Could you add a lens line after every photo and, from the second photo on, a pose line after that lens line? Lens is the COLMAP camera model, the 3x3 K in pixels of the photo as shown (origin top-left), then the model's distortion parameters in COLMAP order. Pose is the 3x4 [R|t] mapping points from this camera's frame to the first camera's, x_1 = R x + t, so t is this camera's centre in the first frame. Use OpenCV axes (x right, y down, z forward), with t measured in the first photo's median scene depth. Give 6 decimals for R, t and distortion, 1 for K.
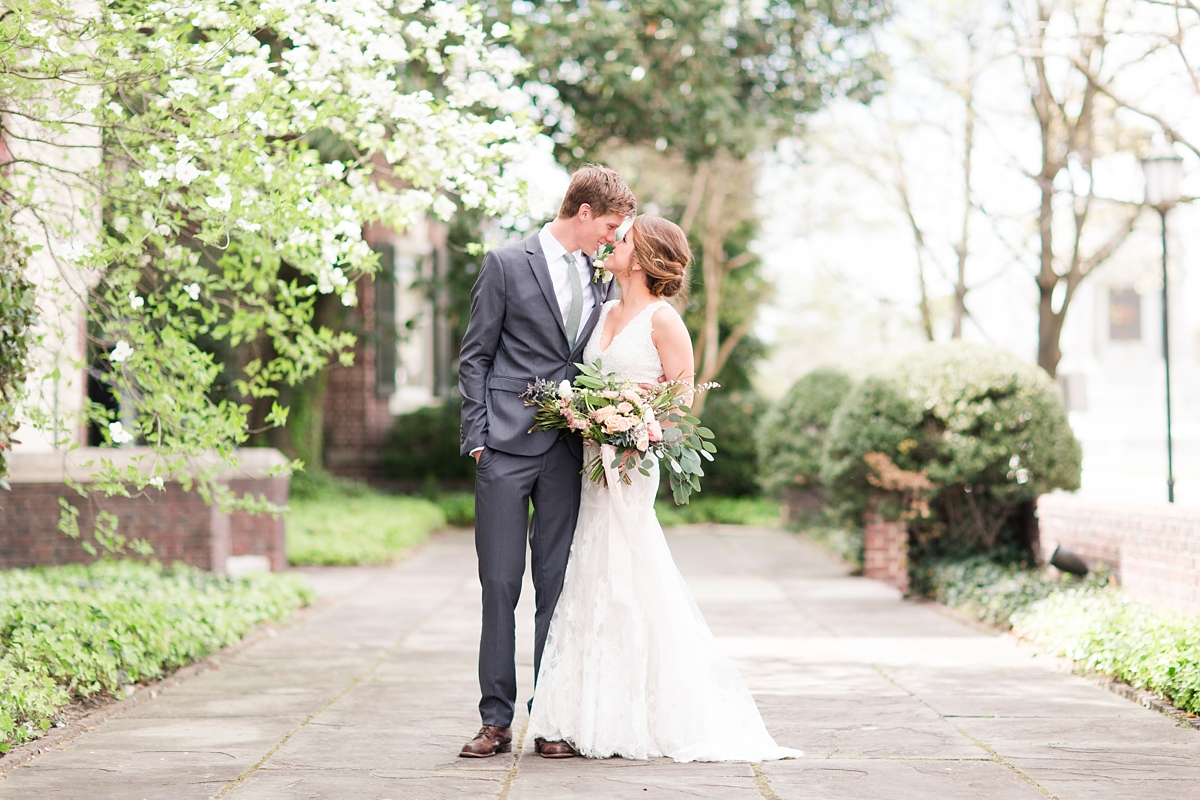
lens RADIAL K [[3620.4, 0, 604.7], [0, 3620.4, 402.0], [0, 0, 1]] dist [-0.597033, 0.000000]
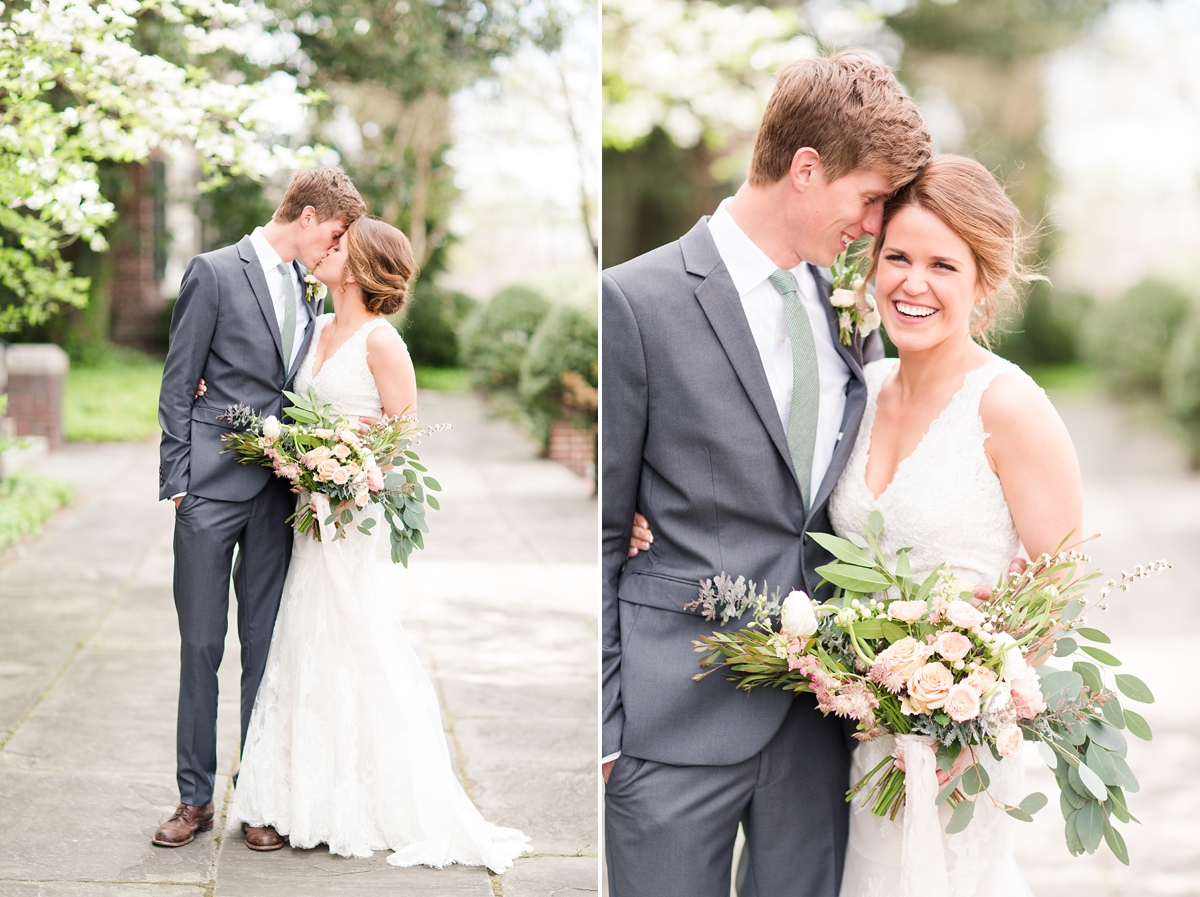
lens RADIAL K [[2862.3, 0, 594.6], [0, 2862.3, 448.3], [0, 0, 1]] dist [-0.399897, 0.000000]
pose [[0.995791, 0.003196, 0.091602, 0.001289], [-0.008453, 0.998335, 0.057057, -0.013661], [-0.091268, -0.057591, 0.994160, 0.119065]]
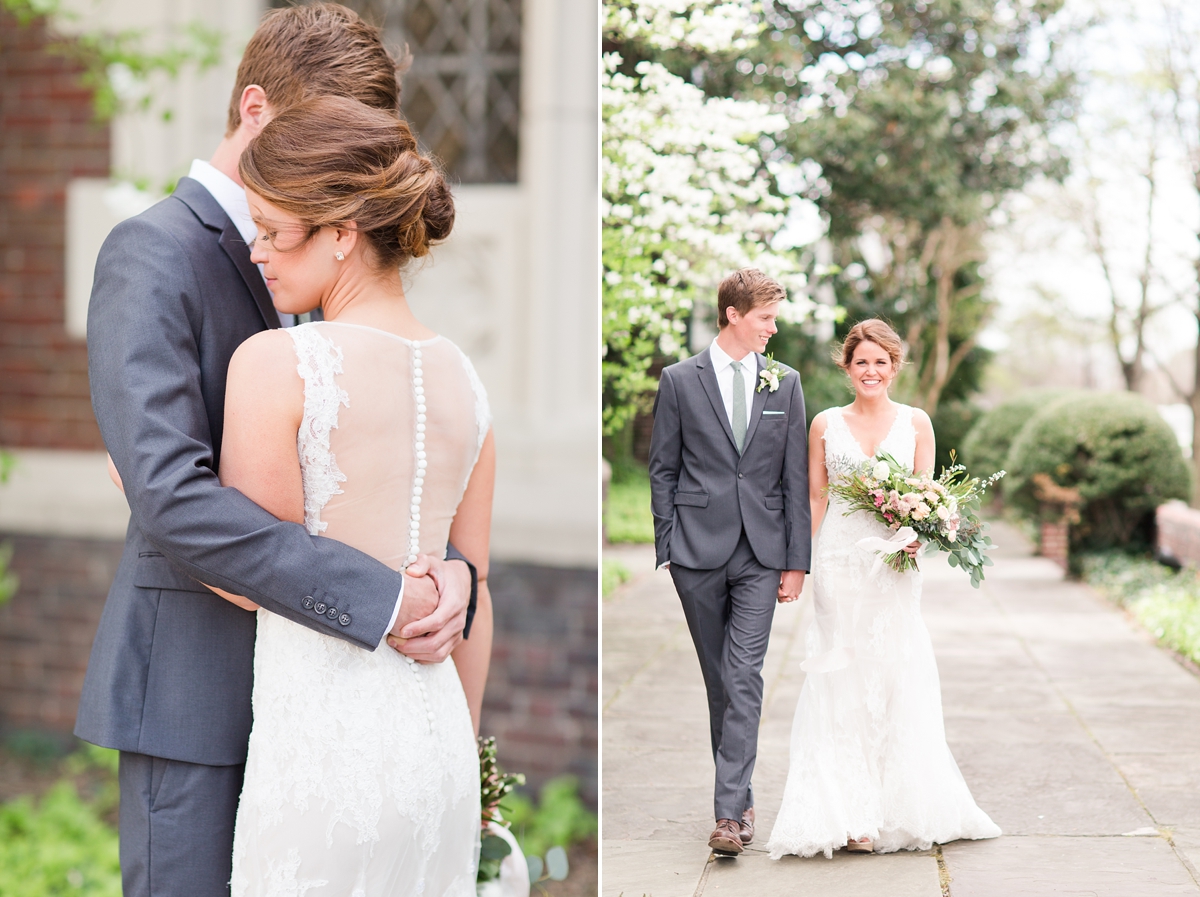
lens RADIAL K [[2862.3, 0, 602.0], [0, 2862.3, 446.9], [0, 0, 1]] dist [-0.399897, 0.000000]
pose [[0.995853, 0.012874, -0.090056, 0.005716], [-0.011336, 0.999781, 0.017564, -0.013695], [0.090263, -0.016470, 0.995782, -0.093538]]
